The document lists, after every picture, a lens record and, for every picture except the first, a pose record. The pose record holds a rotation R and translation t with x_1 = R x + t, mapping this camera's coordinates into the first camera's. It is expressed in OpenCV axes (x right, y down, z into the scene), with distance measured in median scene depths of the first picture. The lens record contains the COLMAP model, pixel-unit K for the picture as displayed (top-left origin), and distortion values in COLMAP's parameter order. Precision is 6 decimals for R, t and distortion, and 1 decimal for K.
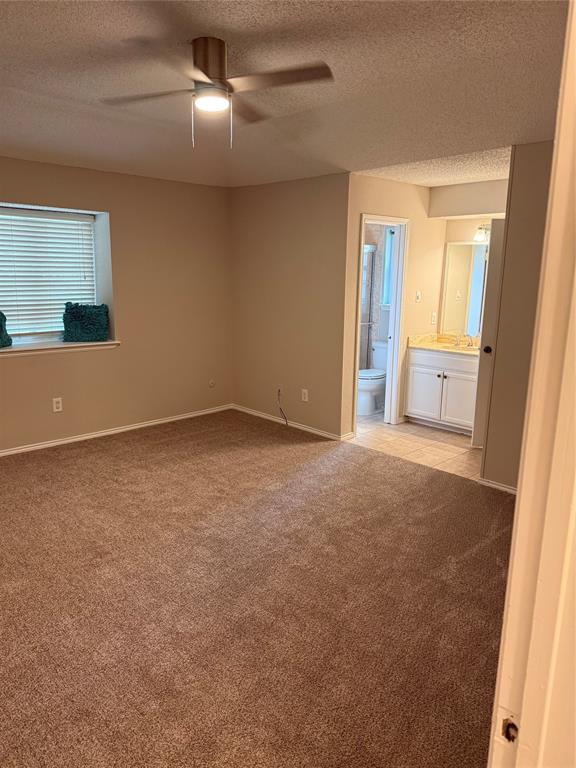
lens RADIAL K [[537.7, 0, 288.0], [0, 537.7, 384.0], [0, 0, 1]] dist [0.094375, -0.135801]
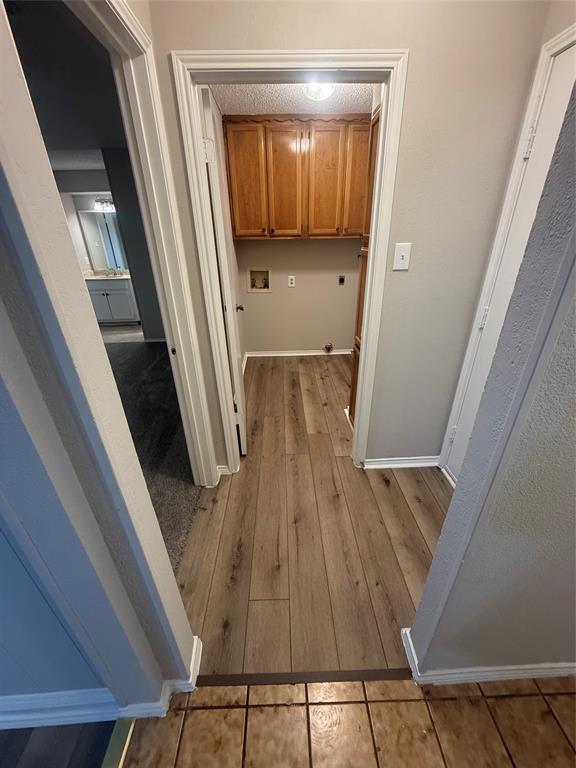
lens RADIAL K [[305.2, 0, 286.5], [0, 305.2, 381.8], [0, 0, 1]] dist [0.001673, -0.000146]
pose [[0.673105, -0.349575, 0.651711, -0.059115], [0.182065, 0.932436, 0.312113, 0.044722], [-0.716786, -0.091431, 0.691273, -0.117486]]
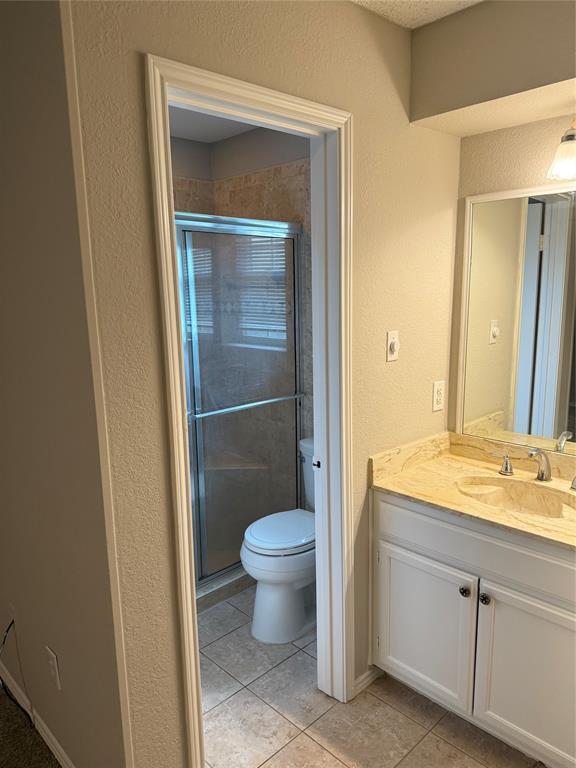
lens RADIAL K [[537.7, 0, 288.0], [0, 537.7, 384.0], [0, 0, 1]] dist [0.094375, -0.135801]
pose [[0.999381, -0.034643, -0.006138, 0.172938], [0.034436, 0.998924, -0.031055, -0.127902], [0.007207, 0.030824, 0.999499, 0.644304]]
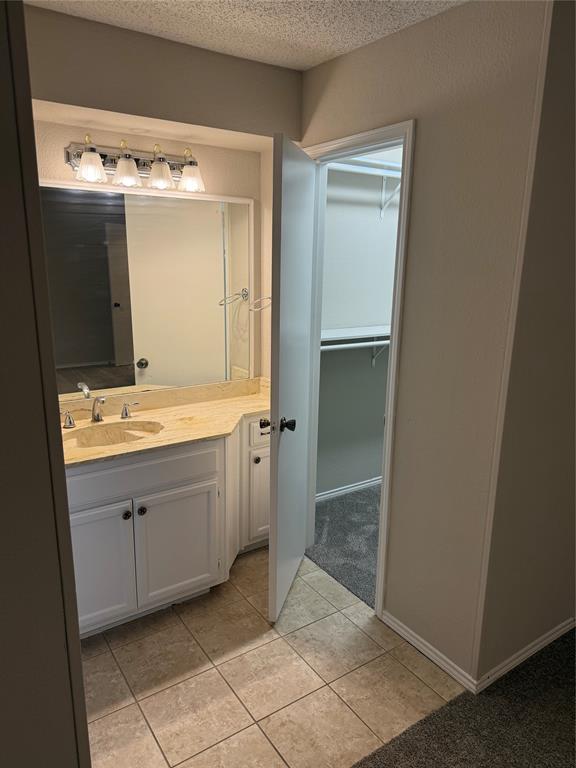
lens RADIAL K [[537.7, 0, 288.0], [0, 537.7, 384.0], [0, 0, 1]] dist [0.094375, -0.135801]
pose [[0.171823, -0.245560, 0.954032, -0.060640], [0.185789, 0.959134, 0.213413, -0.166635], [-0.967450, 0.140579, 0.210424, 0.756607]]
